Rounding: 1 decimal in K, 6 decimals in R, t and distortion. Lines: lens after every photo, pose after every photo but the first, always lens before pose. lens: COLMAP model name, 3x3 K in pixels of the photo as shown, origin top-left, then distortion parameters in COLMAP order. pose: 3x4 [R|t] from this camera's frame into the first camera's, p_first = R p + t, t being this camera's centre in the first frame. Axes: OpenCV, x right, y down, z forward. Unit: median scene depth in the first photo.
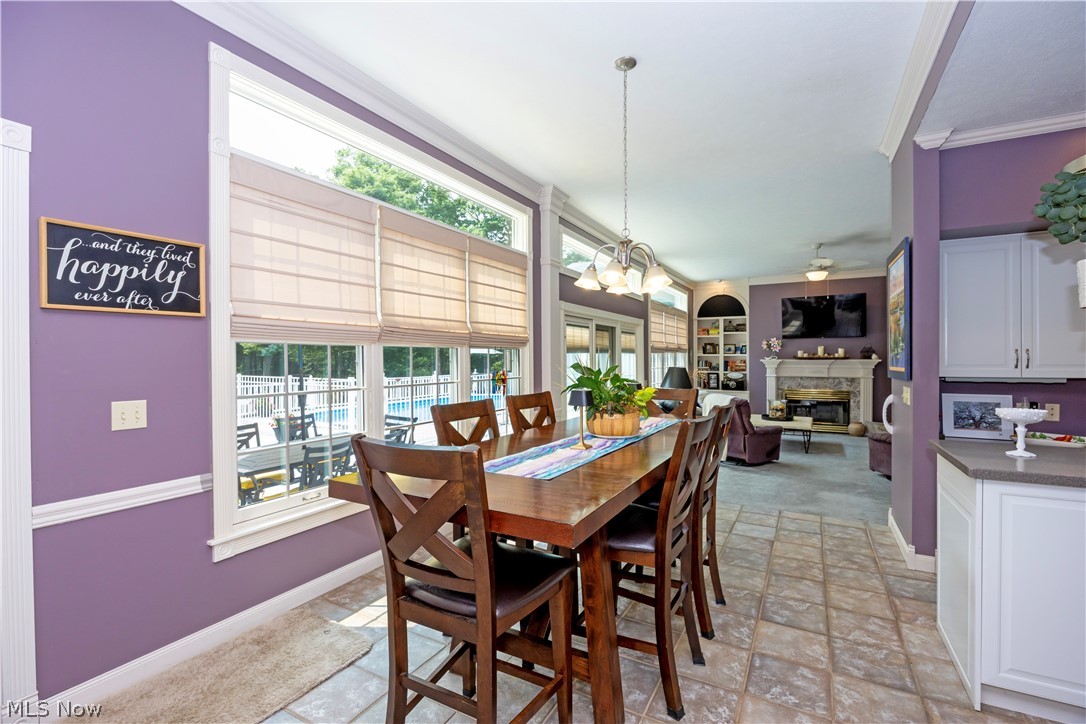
lens RADIAL K [[492.0, 0, 543.0], [0, 492.0, 361.4], [0, 0, 1]] dist [-0.002238, -0.000017]
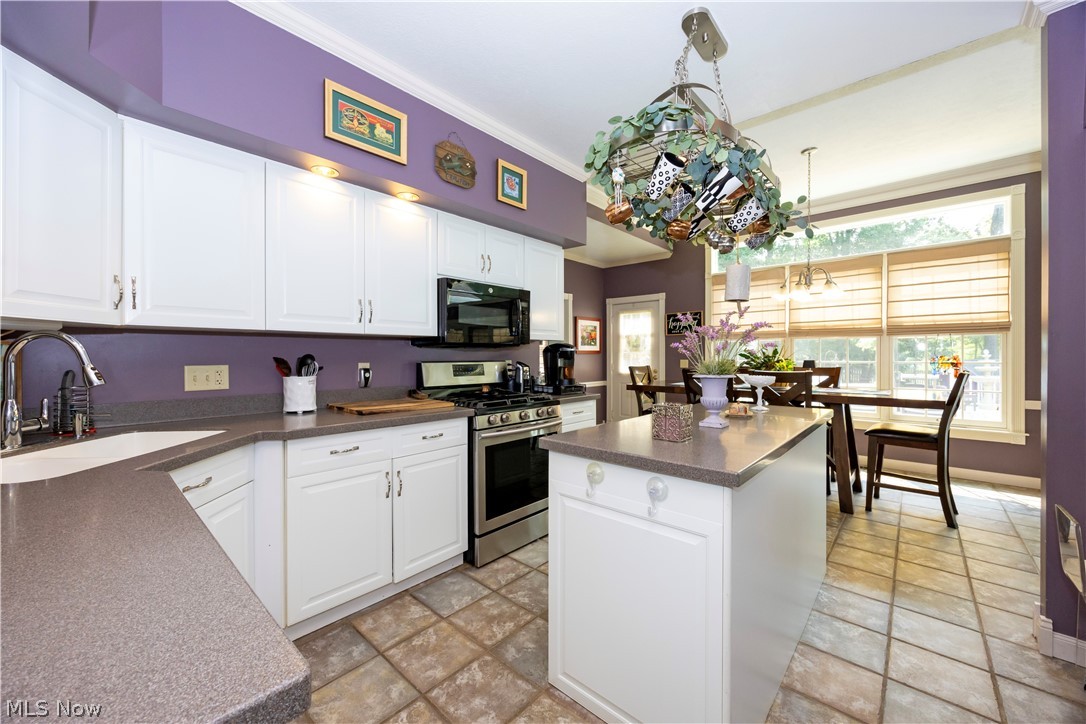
lens RADIAL K [[414.6, 0, 546.2], [0, 414.6, 360.7], [0, 0, 1]] dist [0.003034, 0.000090]
pose [[-0.220756, 0.016947, -0.975182, 0.471750], [-0.003209, 0.999831, 0.018102, 0.007712], [0.975324, 0.007126, -0.220664, 0.142888]]
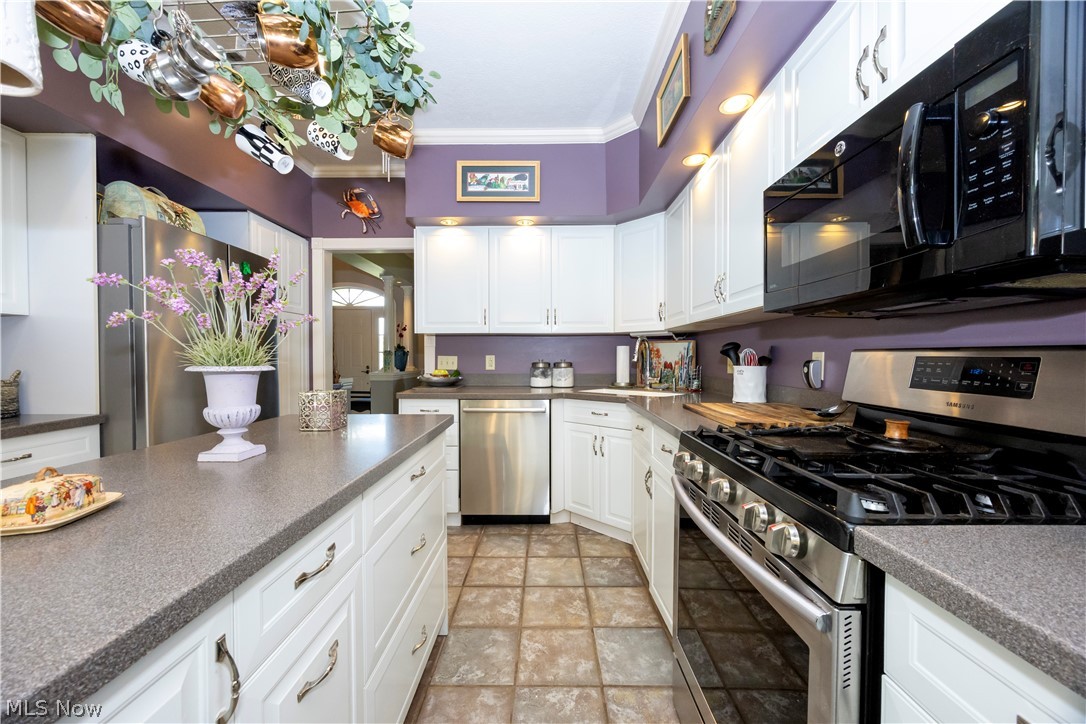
lens RADIAL K [[414.6, 0, 542.2], [0, 414.6, 362.6], [0, 0, 1]] dist [0.003034, 0.000090]
pose [[-0.468599, -0.005814, 0.883392, 0.140455], [0.012021, 0.999844, 0.012957, 0.014991], [-0.883329, 0.016691, -0.468456, 0.155948]]
